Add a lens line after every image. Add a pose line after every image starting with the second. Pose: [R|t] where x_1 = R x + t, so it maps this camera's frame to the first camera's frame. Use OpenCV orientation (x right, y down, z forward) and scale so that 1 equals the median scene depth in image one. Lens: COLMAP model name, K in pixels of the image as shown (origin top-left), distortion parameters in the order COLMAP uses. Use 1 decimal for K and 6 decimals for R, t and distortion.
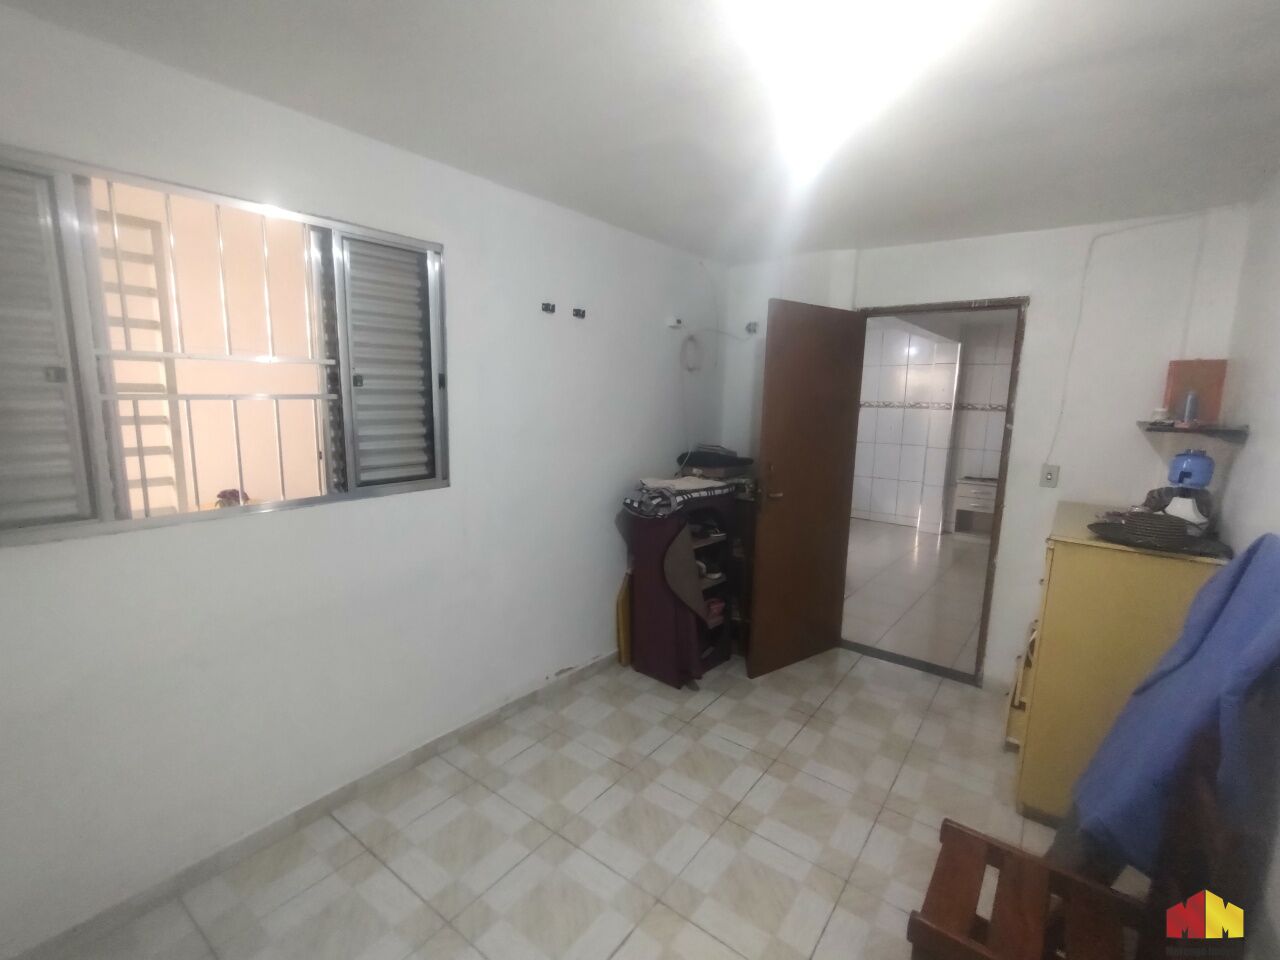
lens RADIAL K [[572.8, 0, 640.0], [0, 572.8, 480.0], [0, 0, 1]] dist [-0.000875, 0.000007]
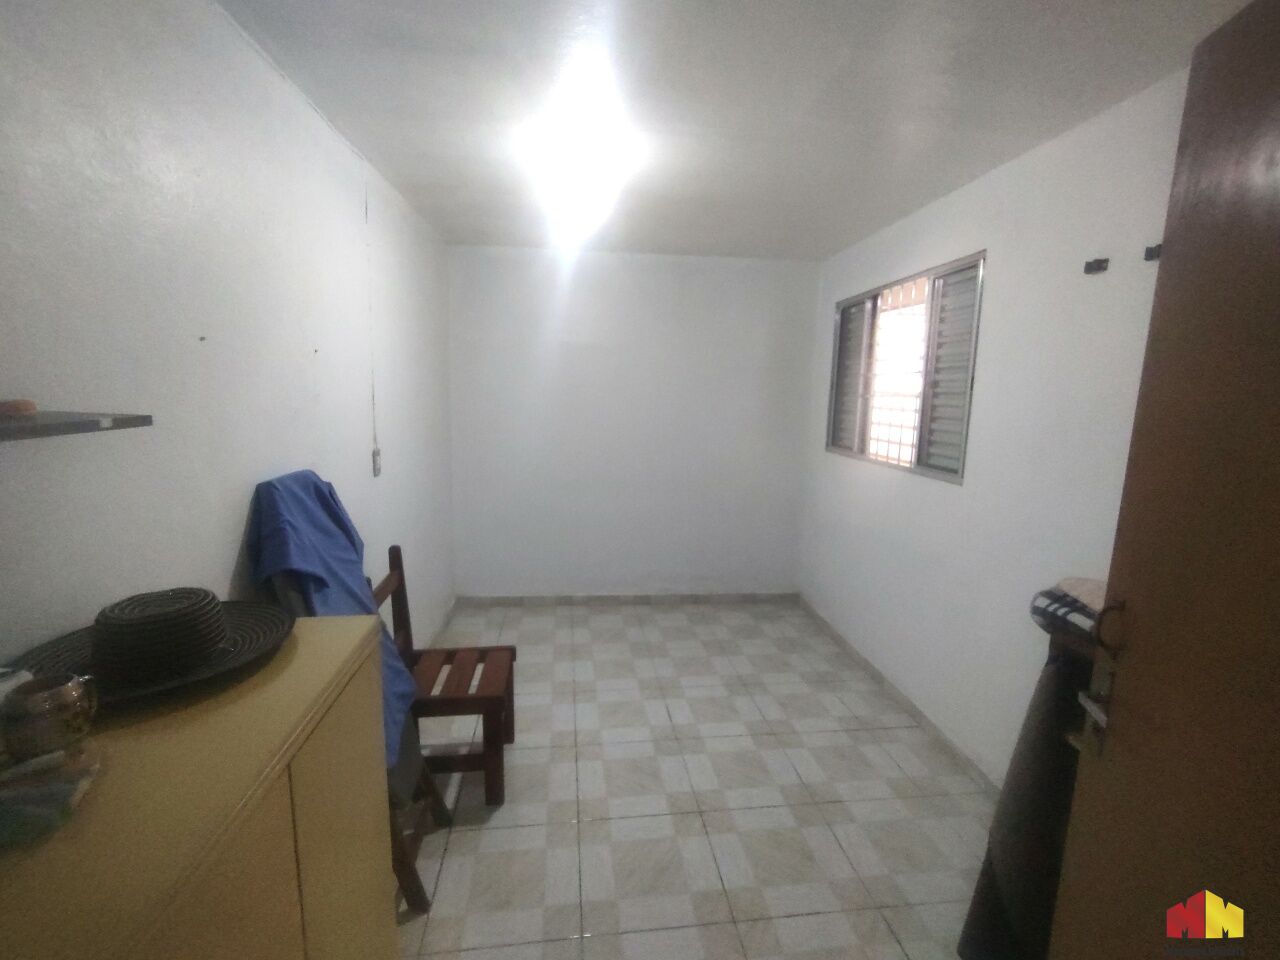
lens RADIAL K [[572.8, 0, 640.0], [0, 572.8, 480.0], [0, 0, 1]] dist [-0.000875, 0.000007]
pose [[-0.717026, 0.069277, -0.693595, 0.883339], [-0.143067, 0.959238, 0.243709, -0.185558], [0.682206, 0.273977, -0.677888, 1.463826]]
